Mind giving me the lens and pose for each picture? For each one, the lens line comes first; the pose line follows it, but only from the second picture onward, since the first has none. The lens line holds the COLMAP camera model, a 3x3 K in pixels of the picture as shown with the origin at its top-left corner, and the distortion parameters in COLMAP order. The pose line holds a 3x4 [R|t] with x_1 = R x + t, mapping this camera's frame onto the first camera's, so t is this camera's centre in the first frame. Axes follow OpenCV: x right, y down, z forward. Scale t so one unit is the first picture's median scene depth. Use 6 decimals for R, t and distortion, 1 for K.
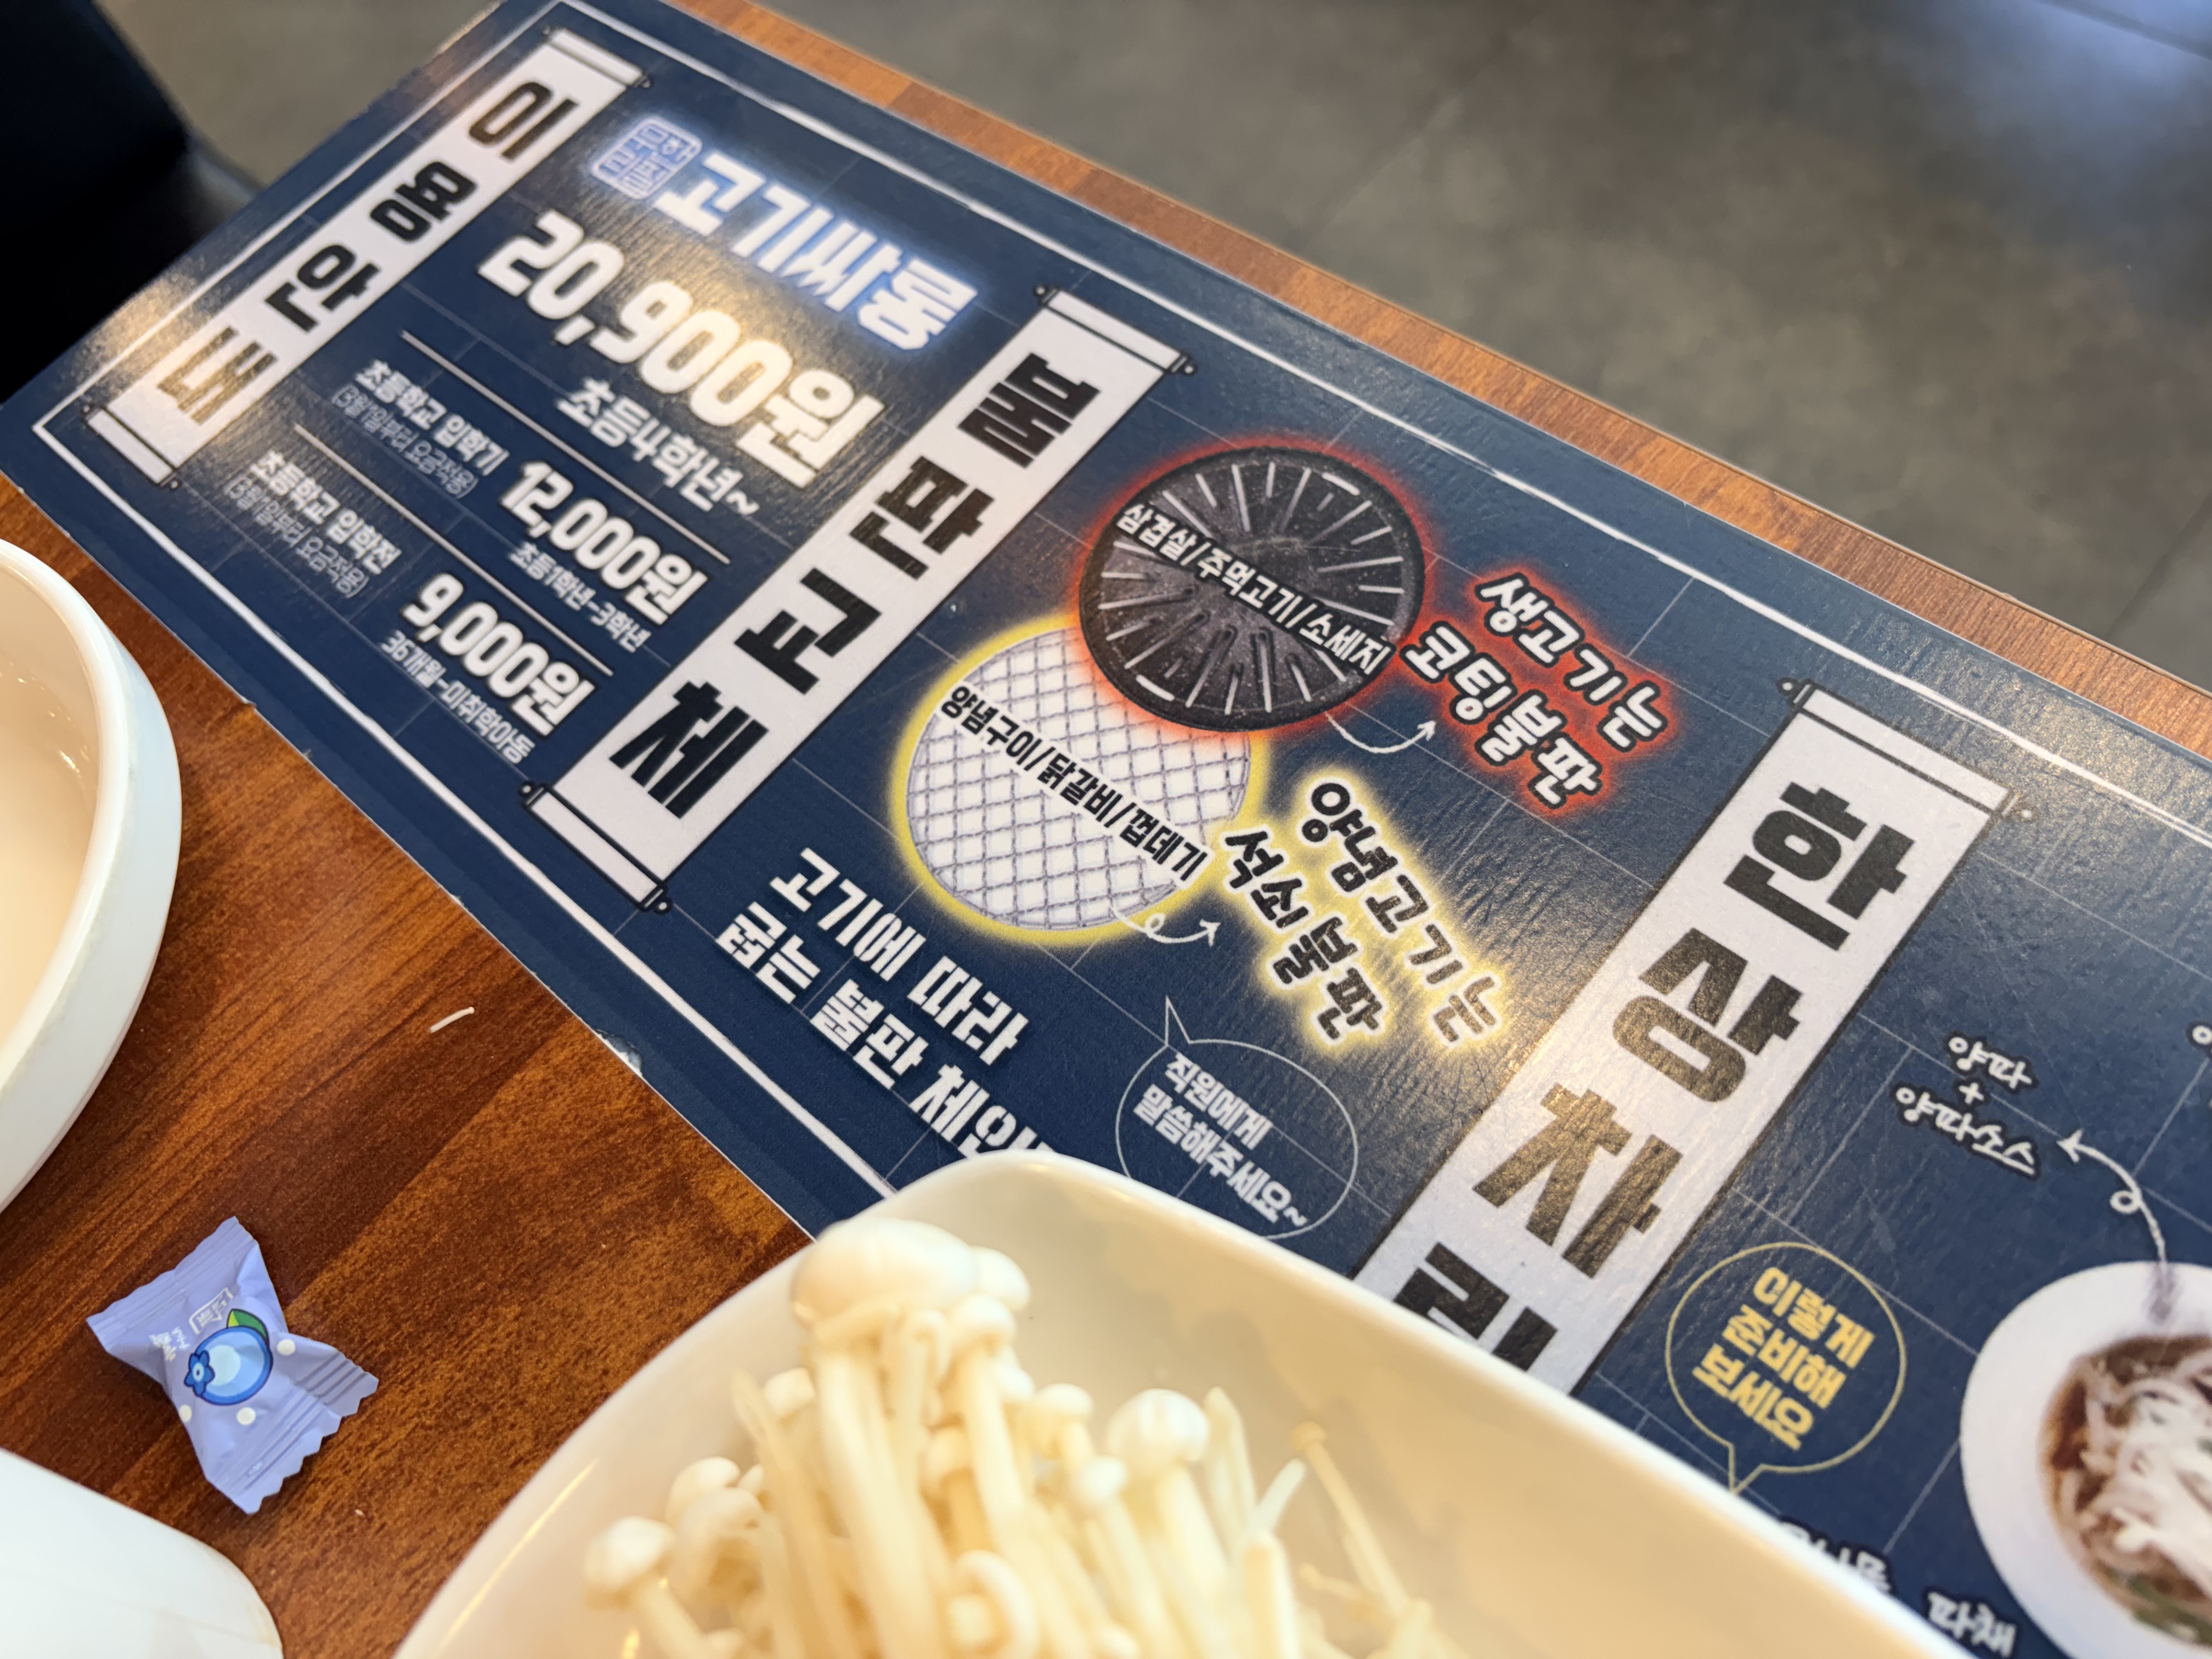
lens RADIAL K [[1681.9, 0, 1106.7], [0, 1681.9, 835.6], [0, 0, 1]] dist [0.029399, -0.046091]
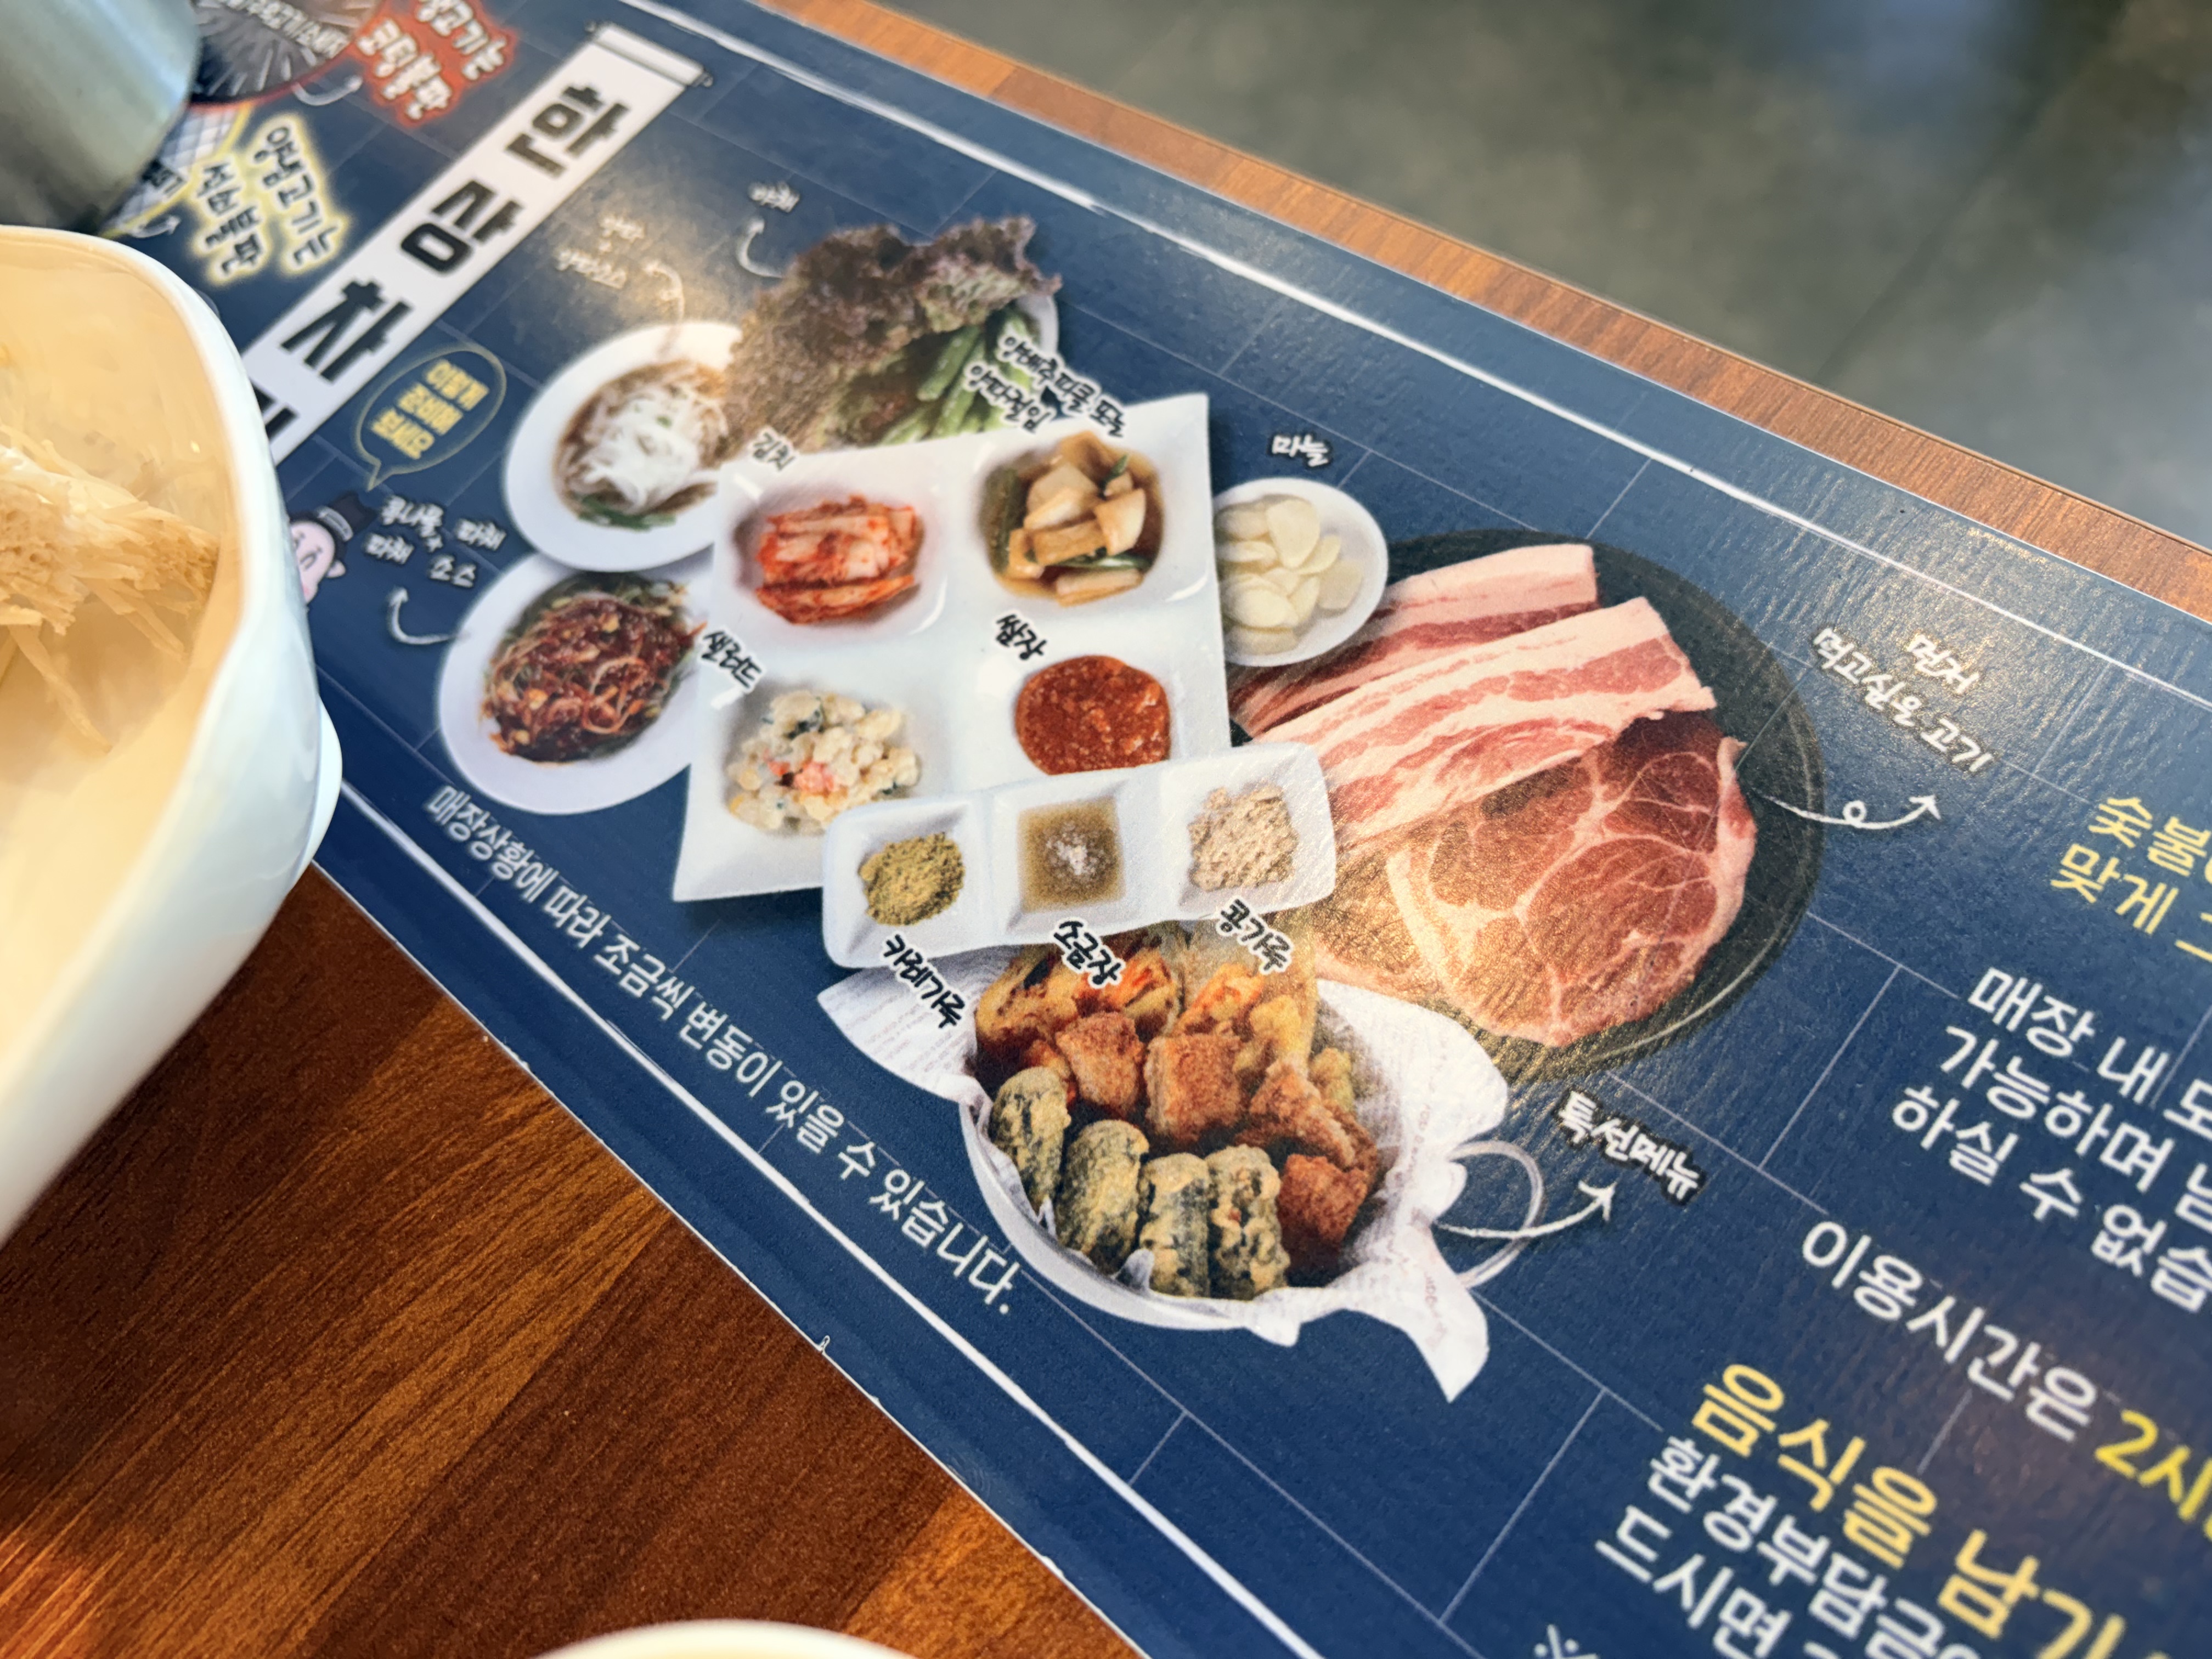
lens RADIAL K [[1681.9, 0, 1106.7], [0, 1681.9, 835.6], [0, 0, 1]] dist [0.029399, -0.046091]
pose [[0.999154, -0.031744, -0.026163, 0.844498], [0.031745, 0.999496, -0.000356, 0.581302], [0.026161, -0.000475, 0.999658, -0.346197]]
